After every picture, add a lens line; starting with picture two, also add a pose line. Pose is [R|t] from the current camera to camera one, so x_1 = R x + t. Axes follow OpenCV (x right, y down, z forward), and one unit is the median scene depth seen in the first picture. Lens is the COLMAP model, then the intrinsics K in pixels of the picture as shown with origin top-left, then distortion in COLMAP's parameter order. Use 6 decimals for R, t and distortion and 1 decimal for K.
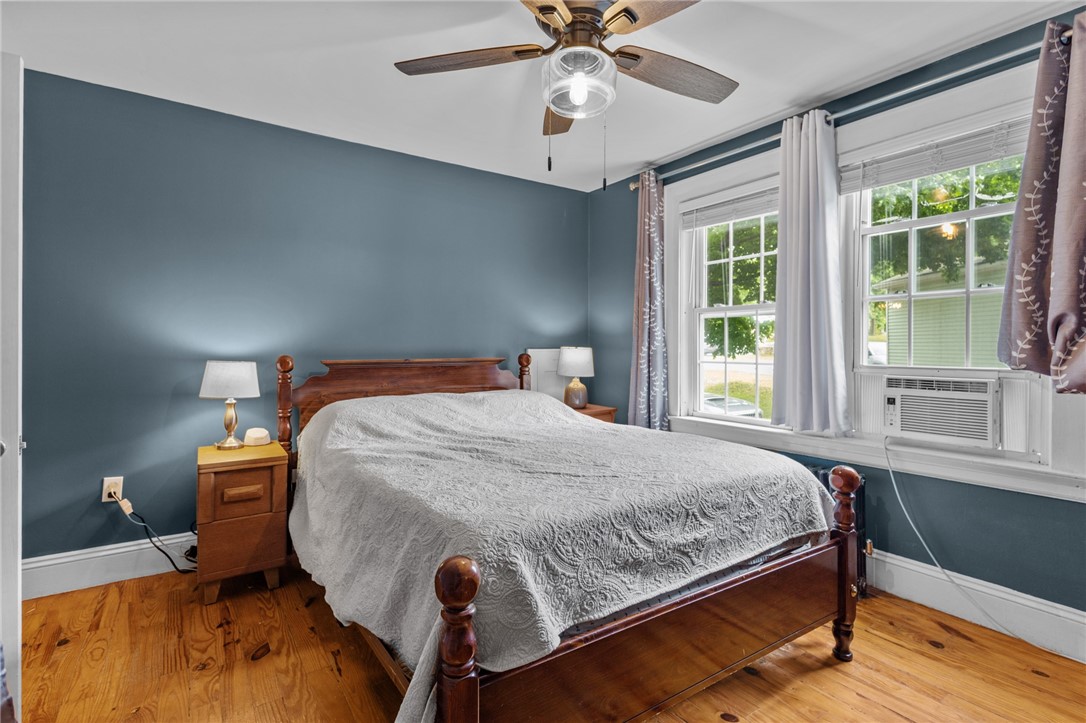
lens RADIAL K [[505.2, 0, 541.1], [0, 505.2, 357.7], [0, 0, 1]] dist [0.008354, -0.003184]
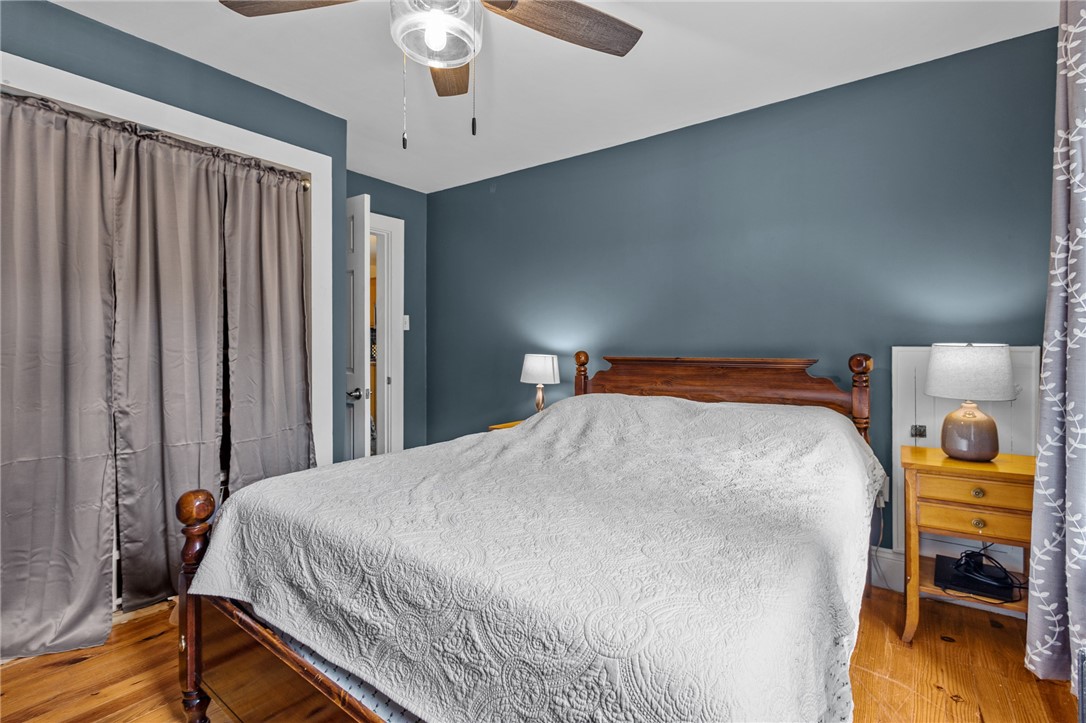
lens RADIAL K [[505.2, 0, 541.9], [0, 505.2, 351.6], [0, 0, 1]] dist [0.008354, -0.003184]
pose [[0.326404, 0.012411, -0.945149, 0.512676], [-0.017152, 0.999827, 0.007206, -0.009618], [0.945075, 0.013859, 0.326560, 0.491187]]
